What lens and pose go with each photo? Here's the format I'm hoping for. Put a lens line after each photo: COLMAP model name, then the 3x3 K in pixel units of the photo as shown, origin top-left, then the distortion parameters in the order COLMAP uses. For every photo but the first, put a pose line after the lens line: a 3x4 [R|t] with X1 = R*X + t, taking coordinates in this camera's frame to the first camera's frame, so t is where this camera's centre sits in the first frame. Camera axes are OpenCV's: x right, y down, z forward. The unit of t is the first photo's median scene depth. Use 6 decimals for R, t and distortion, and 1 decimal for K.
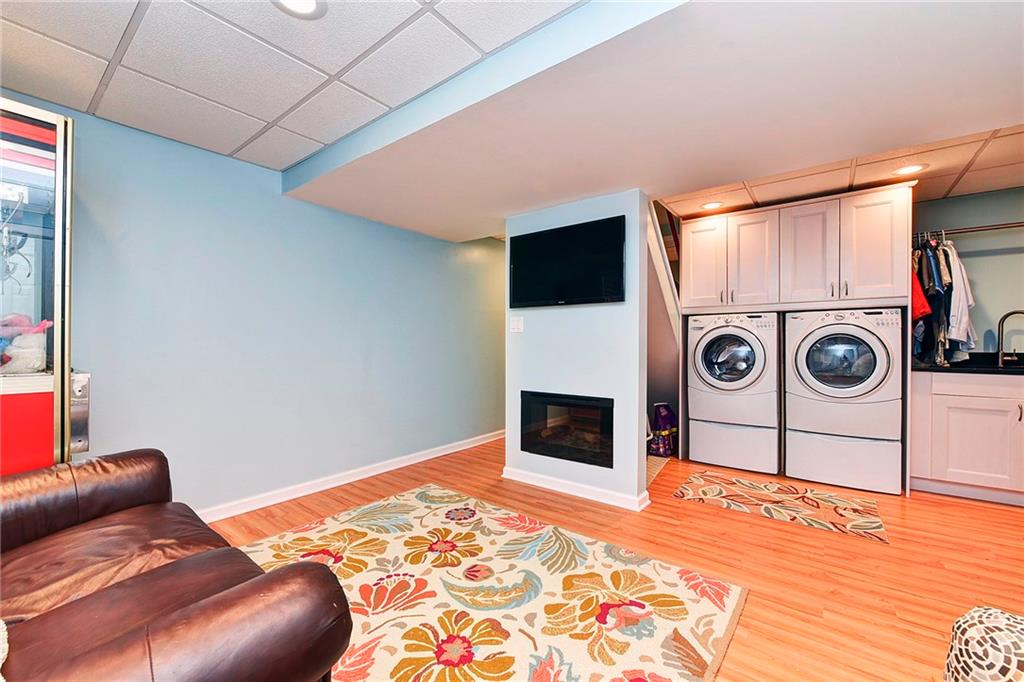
lens RADIAL K [[404.2, 0, 514.0], [0, 404.2, 342.0], [0, 0, 1]] dist [-0.009692, 0.000119]
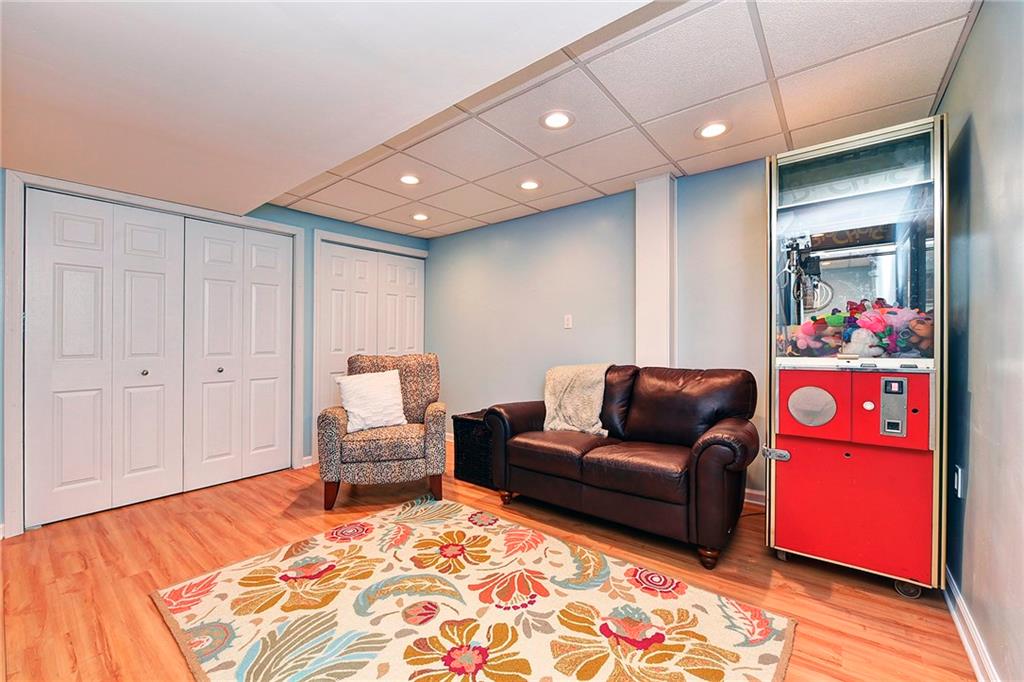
lens RADIAL K [[404.2, 0, 512.4], [0, 404.2, 341.4], [0, 0, 1]] dist [-0.009692, 0.000119]
pose [[-0.999767, 0.008840, 0.019698, -0.322066], [0.008773, 0.999955, -0.003524, 0.014235], [-0.019729, -0.003351, -0.999800, 1.966458]]
